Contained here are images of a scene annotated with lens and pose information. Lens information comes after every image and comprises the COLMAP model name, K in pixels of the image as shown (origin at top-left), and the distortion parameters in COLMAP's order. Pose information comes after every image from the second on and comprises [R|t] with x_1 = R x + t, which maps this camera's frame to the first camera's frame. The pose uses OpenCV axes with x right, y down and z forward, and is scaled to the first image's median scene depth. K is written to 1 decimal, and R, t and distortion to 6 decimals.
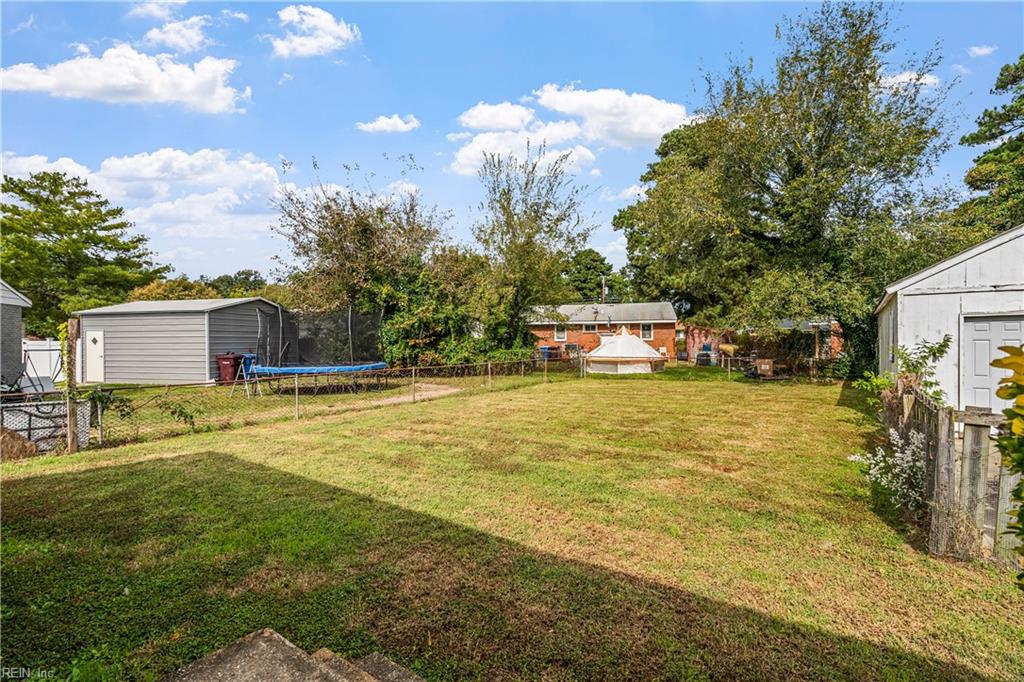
lens RADIAL K [[466.8, 0, 509.5], [0, 466.8, 342.2], [0, 0, 1]] dist [-0.004188, 0.001134]
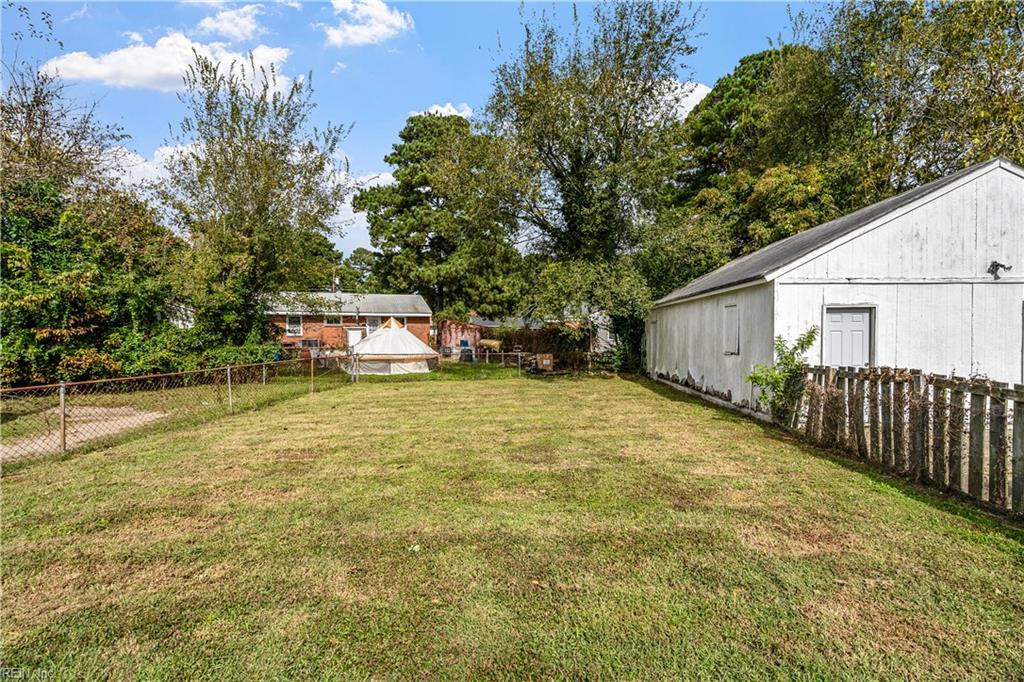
lens RADIAL K [[466.8, 0, 518.0], [0, 466.8, 346.3], [0, 0, 1]] dist [-0.004188, 0.001134]
pose [[0.822778, -0.006669, 0.568323, -0.055566], [-0.001801, 0.999896, 0.014341, 0.005836], [-0.568359, -0.012823, 0.822680, 0.209850]]
